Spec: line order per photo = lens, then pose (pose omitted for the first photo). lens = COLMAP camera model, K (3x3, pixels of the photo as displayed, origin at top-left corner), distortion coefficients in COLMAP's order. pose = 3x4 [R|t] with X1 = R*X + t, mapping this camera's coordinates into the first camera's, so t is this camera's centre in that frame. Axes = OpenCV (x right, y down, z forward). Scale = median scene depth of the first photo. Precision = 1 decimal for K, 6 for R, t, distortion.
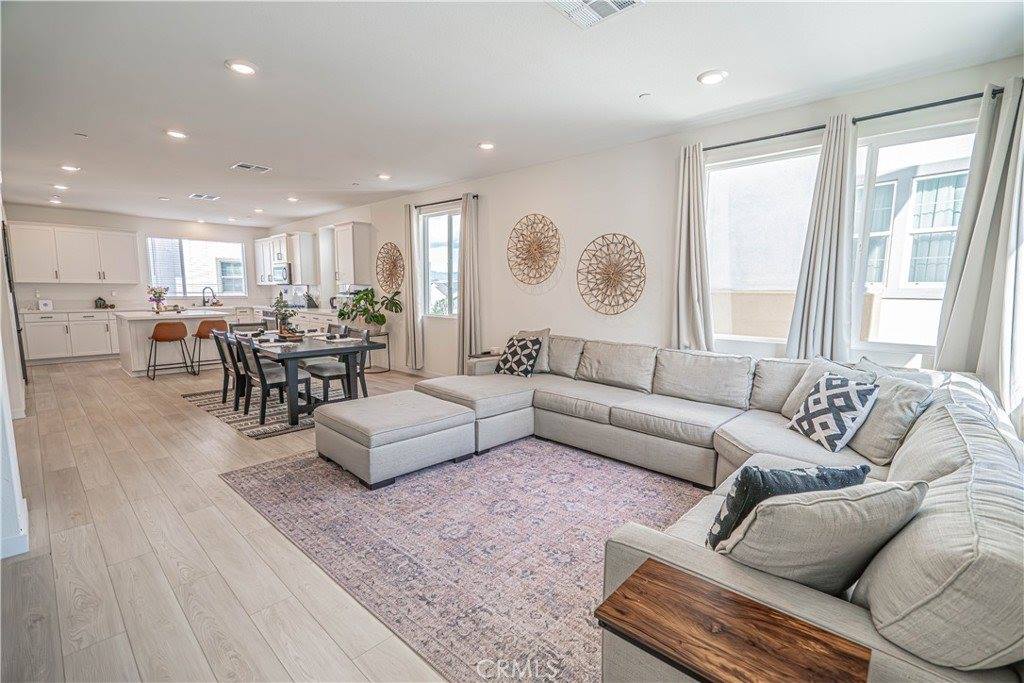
lens RADIAL K [[462.0, 0, 518.9], [0, 462.0, 348.5], [0, 0, 1]] dist [-0.006760, 0.004005]
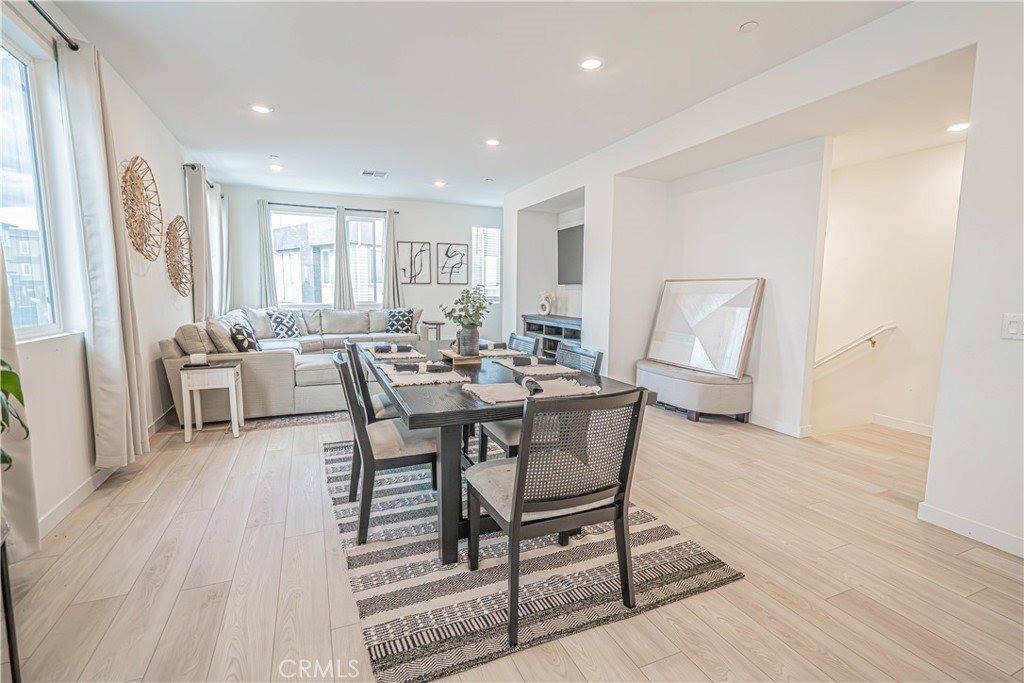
lens RADIAL K [[462.0, 0, 518.9], [0, 462.0, 348.2], [0, 0, 1]] dist [-0.006760, 0.004005]
pose [[-0.921264, -0.065265, 0.383422, -0.692076], [0.033605, 0.968777, 0.245645, -0.150863], [-0.387483, 0.239189, -0.890307, 1.314986]]
